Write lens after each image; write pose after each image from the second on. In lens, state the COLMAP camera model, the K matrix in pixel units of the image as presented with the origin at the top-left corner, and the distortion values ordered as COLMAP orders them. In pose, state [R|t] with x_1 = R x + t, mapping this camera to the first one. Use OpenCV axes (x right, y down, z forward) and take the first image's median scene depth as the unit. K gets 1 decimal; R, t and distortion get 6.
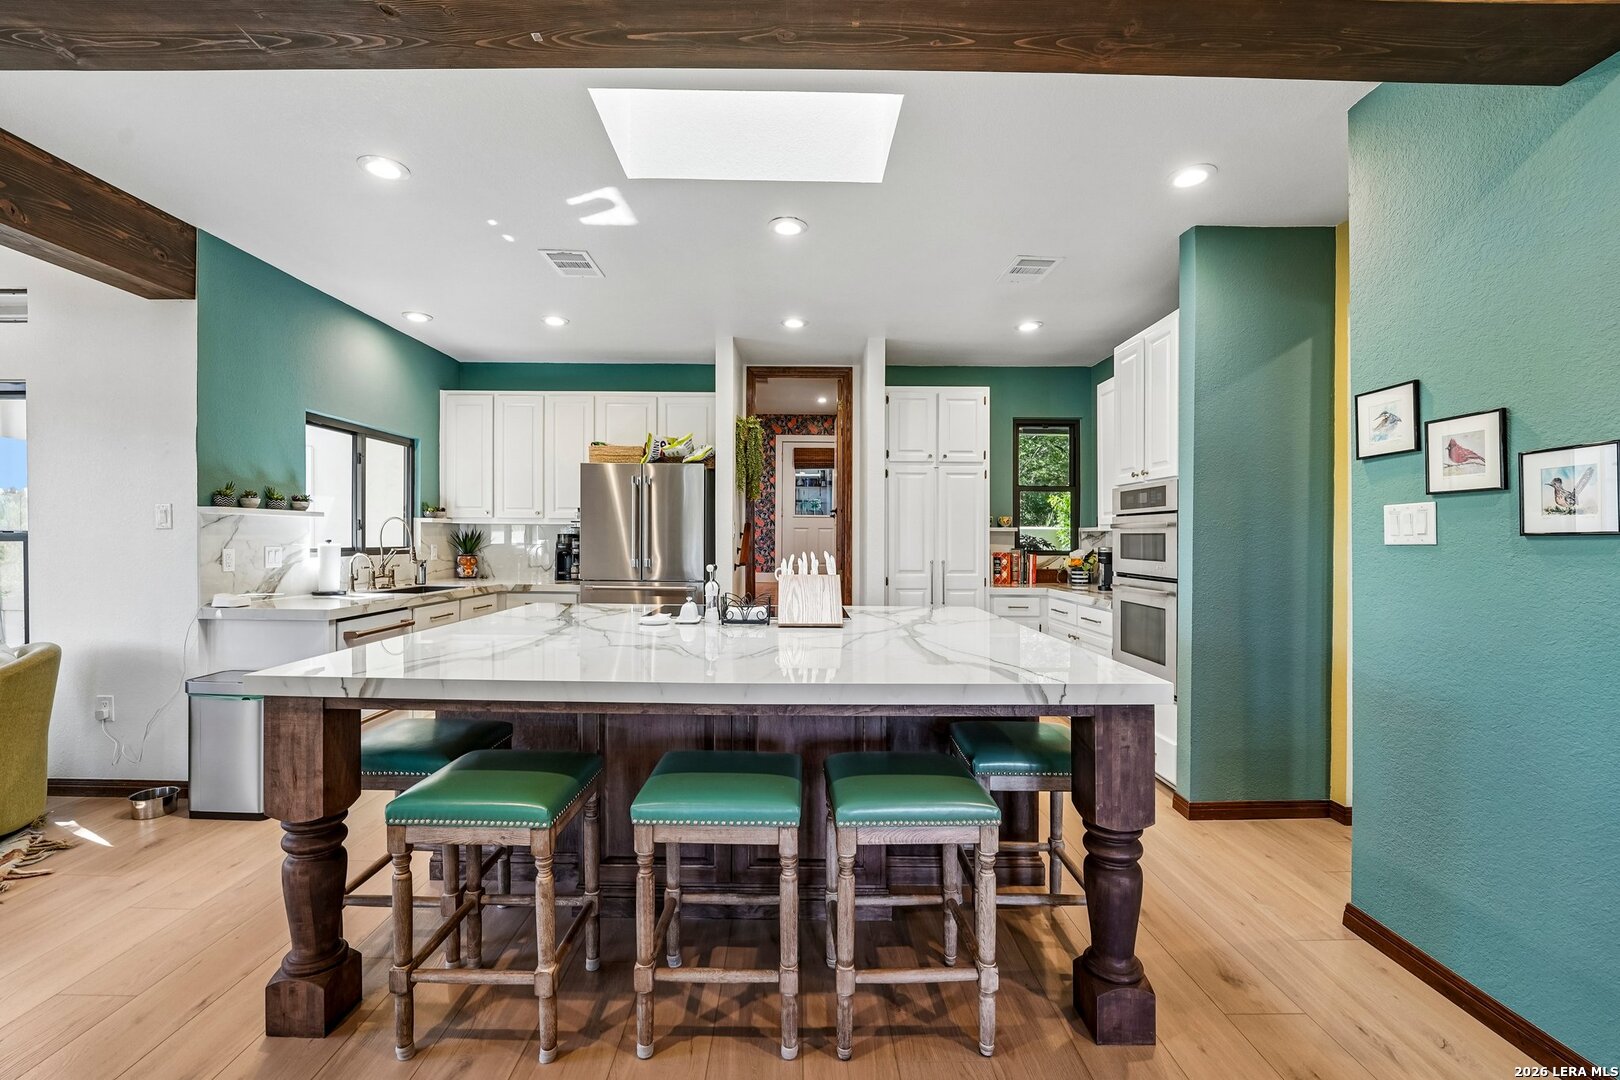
lens RADIAL K [[658.6, 0, 753.6], [0, 658.6, 530.5], [0, 0, 1]] dist [-0.030985, 0.003527]
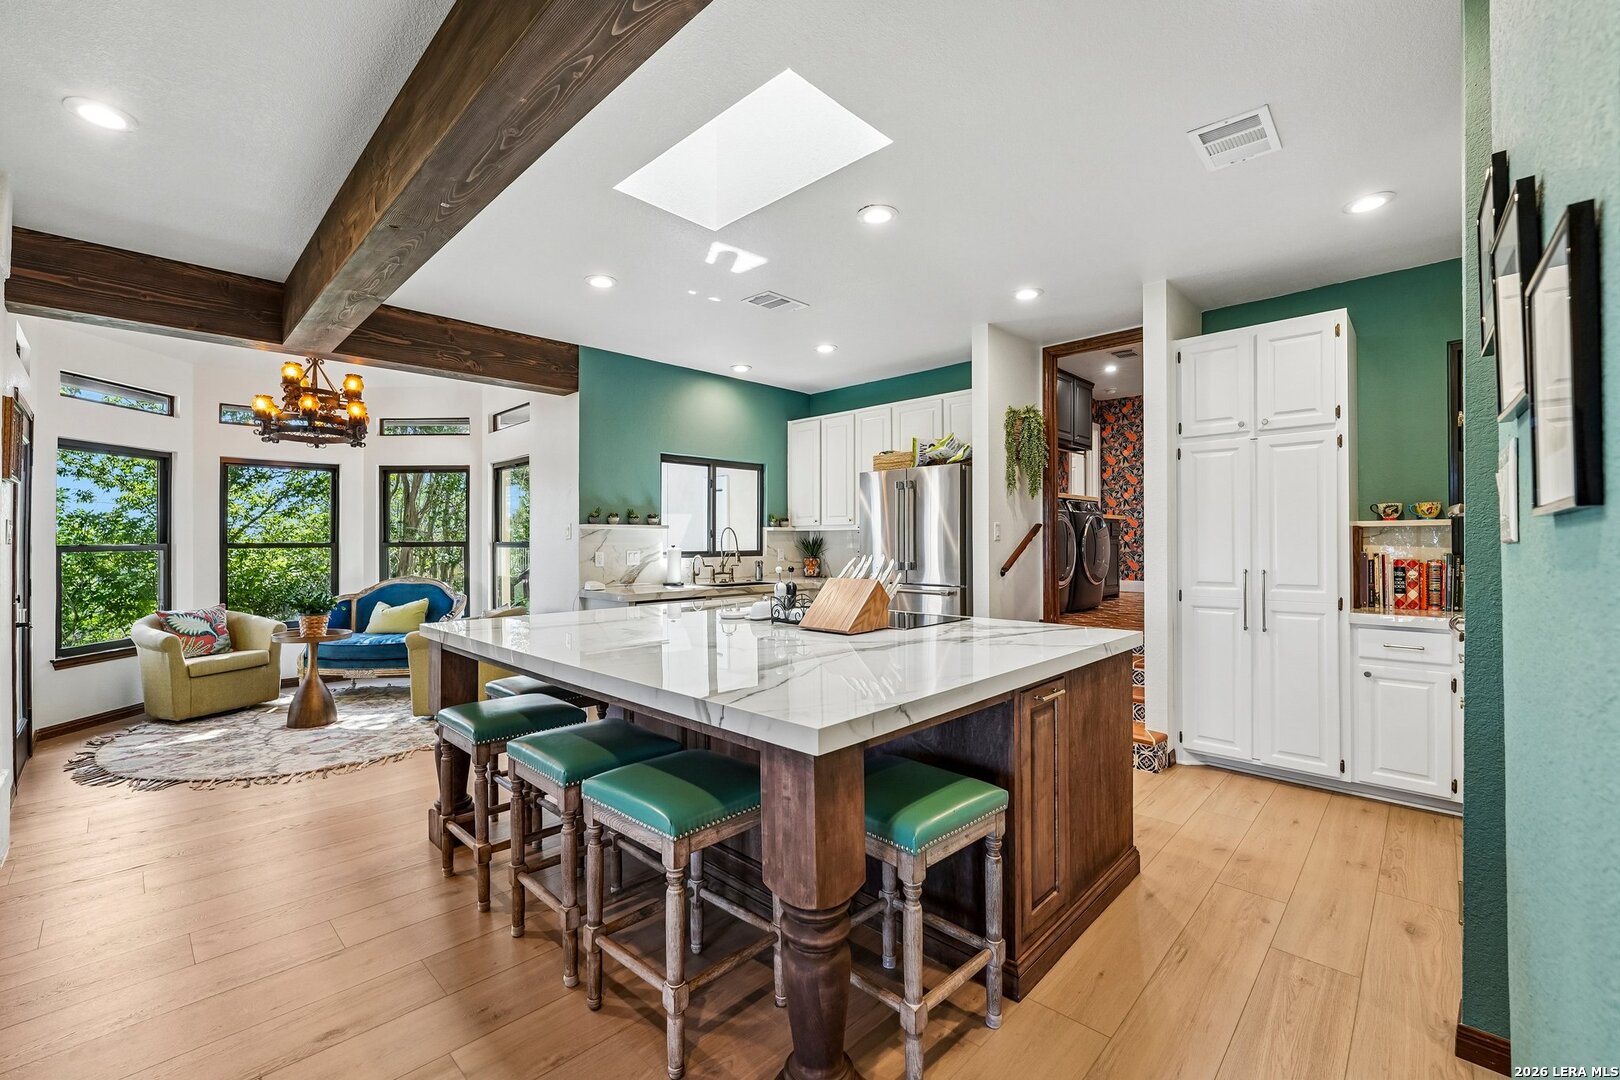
lens RADIAL K [[658.6, 0, 808.8], [0, 658.6, 534.3], [0, 0, 1]] dist [-0.030985, 0.003527]
pose [[0.721179, -0.016591, -0.692550, 0.455437], [0.015540, 0.999849, -0.007770, 0.005777], [0.692575, -0.005159, 0.721328, 0.172597]]
